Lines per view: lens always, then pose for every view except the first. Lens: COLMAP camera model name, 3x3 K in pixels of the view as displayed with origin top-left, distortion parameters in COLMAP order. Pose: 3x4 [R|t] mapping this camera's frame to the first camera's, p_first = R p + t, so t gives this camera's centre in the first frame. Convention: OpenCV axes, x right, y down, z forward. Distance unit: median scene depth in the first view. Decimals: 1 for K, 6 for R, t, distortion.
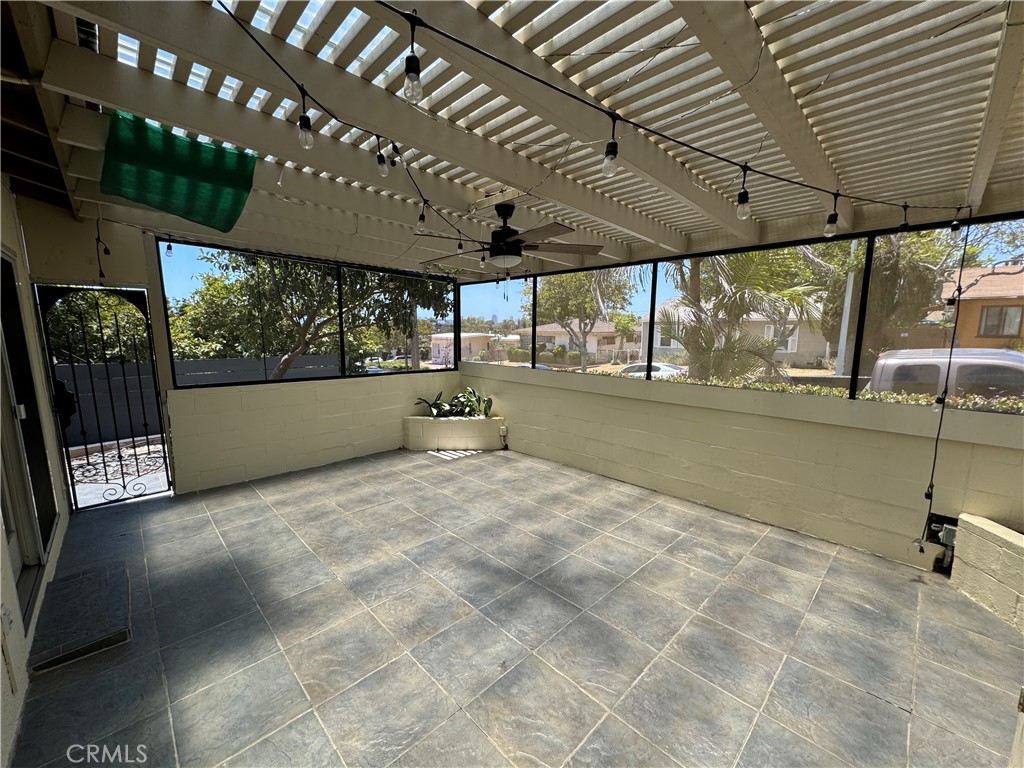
lens RADIAL K [[414.8, 0, 512.6], [0, 414.8, 387.0], [0, 0, 1]] dist [0.000320, 0.000490]
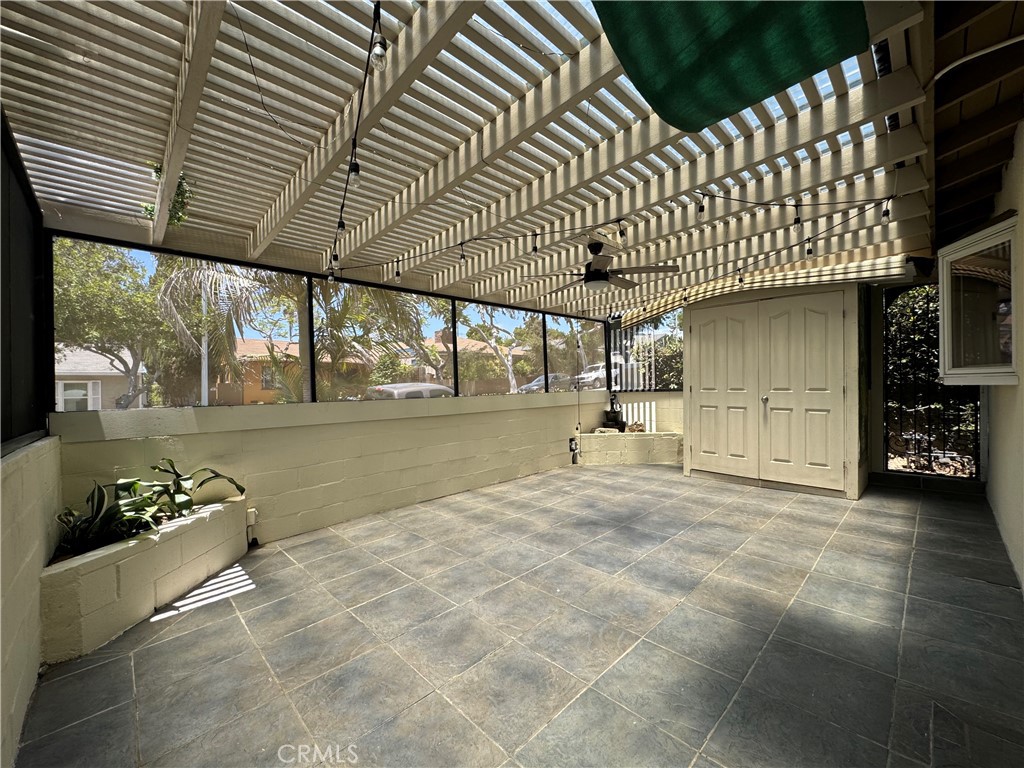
lens RADIAL K [[414.8, 0, 513.3], [0, 414.8, 386.1], [0, 0, 1]] dist [0.000320, 0.000490]
pose [[-0.010131, -0.000586, 0.999949, -0.861851], [0.157166, 0.987570, 0.002171, -0.025452], [-0.987520, 0.157179, -0.009913, 0.864044]]
